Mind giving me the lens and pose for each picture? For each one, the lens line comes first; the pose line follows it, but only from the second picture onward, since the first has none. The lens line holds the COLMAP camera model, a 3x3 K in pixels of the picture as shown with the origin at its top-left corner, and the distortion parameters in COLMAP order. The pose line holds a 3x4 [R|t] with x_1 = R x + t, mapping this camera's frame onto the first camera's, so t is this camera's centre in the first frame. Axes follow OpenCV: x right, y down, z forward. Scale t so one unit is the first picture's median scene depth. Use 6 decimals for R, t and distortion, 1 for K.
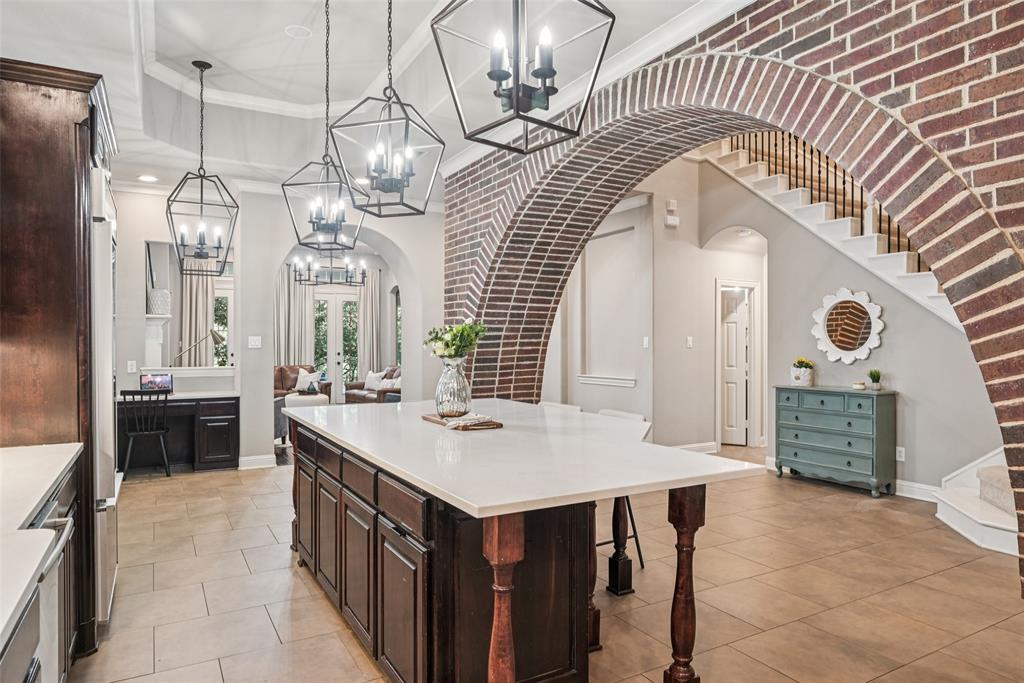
lens RADIAL K [[616.7, 0, 510.3], [0, 616.7, 349.4], [0, 0, 1]] dist [-0.019619, 0.000327]
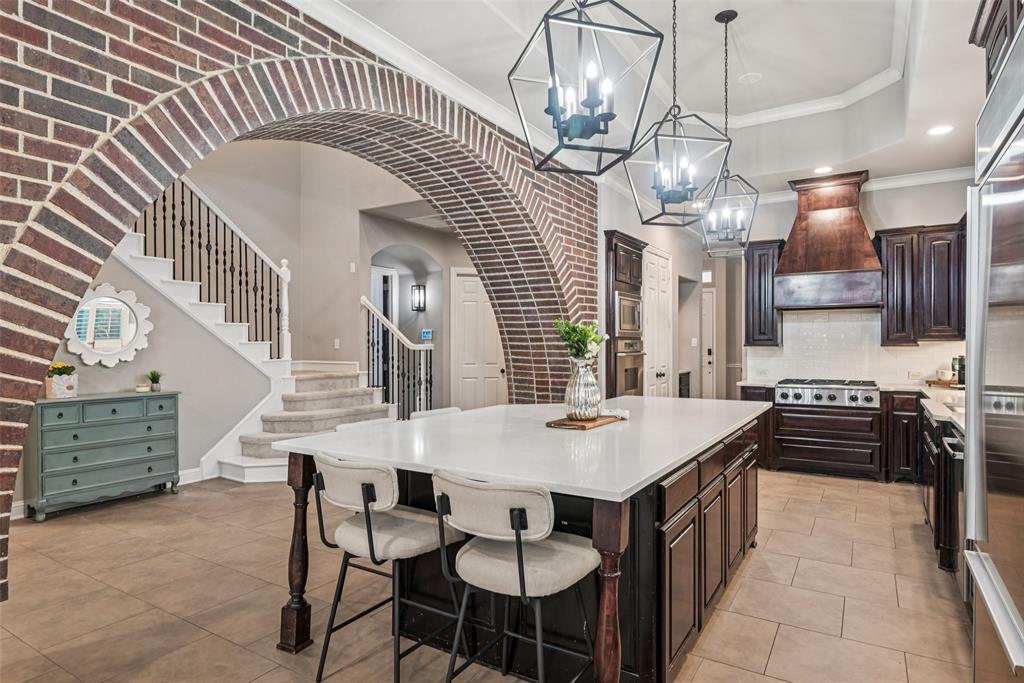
lens RADIAL K [[577.9, 0, 511.3], [0, 577.9, 345.5], [0, 0, 1]] dist [0.003332, 0.000376]
pose [[-0.475097, -0.000183, 0.879933, -0.471413], [0.010620, 0.999926, 0.005942, -0.006707], [-0.879869, 0.012168, -0.475060, 0.856515]]
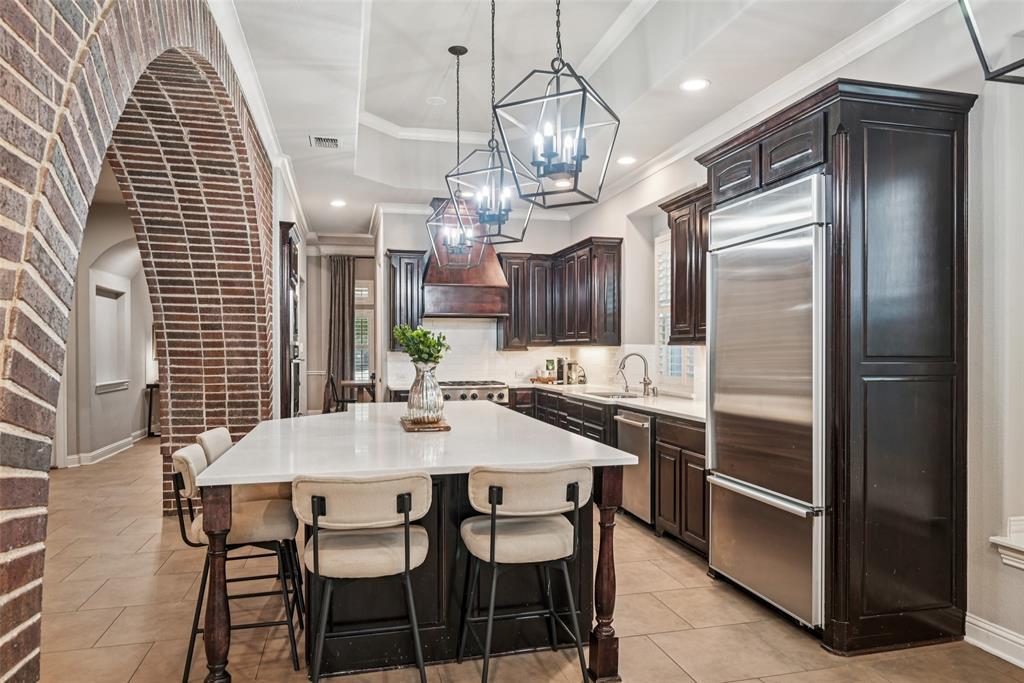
lens RADIAL K [[671.3, 0, 511.7], [0, 671.3, 346.1], [0, 0, 1]] dist [0.005886, 0.000502]
pose [[-0.962734, 0.005837, 0.270387, -0.302732], [0.007627, 0.999955, 0.005570, -0.009556], [-0.270343, 0.007424, -0.962736, 1.108336]]
